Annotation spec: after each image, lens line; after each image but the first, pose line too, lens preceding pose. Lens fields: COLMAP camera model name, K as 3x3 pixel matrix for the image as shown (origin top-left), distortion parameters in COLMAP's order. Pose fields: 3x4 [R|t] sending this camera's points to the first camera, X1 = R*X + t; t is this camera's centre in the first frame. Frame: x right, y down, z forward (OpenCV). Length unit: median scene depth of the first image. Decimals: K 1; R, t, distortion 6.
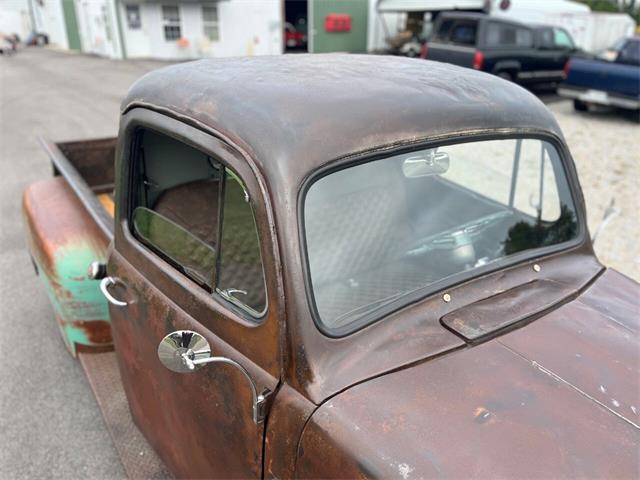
lens RADIAL K [[486.9, 0, 318.9], [0, 486.9, 237.0], [0, 0, 1]] dist [0.078183, -0.101334]
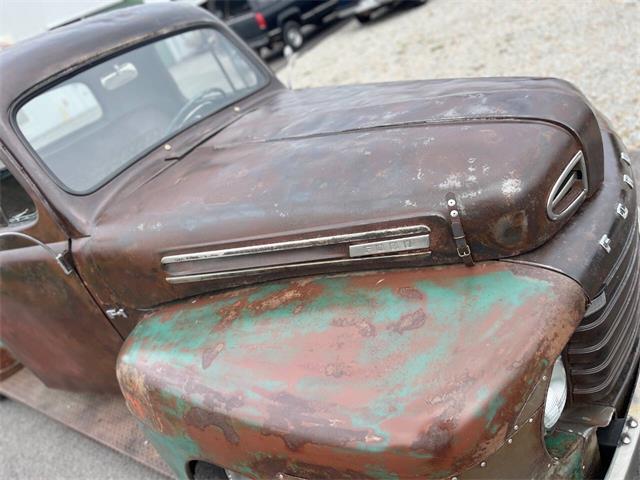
lens RADIAL K [[486.9, 0, 321.6], [0, 486.9, 238.6], [0, 0, 1]] dist [0.078183, -0.101334]
pose [[0.851922, -0.500373, 0.154454, 0.149556], [0.498940, 0.865149, 0.050760, 0.262248], [-0.159025, 0.033820, 0.986695, -0.248873]]
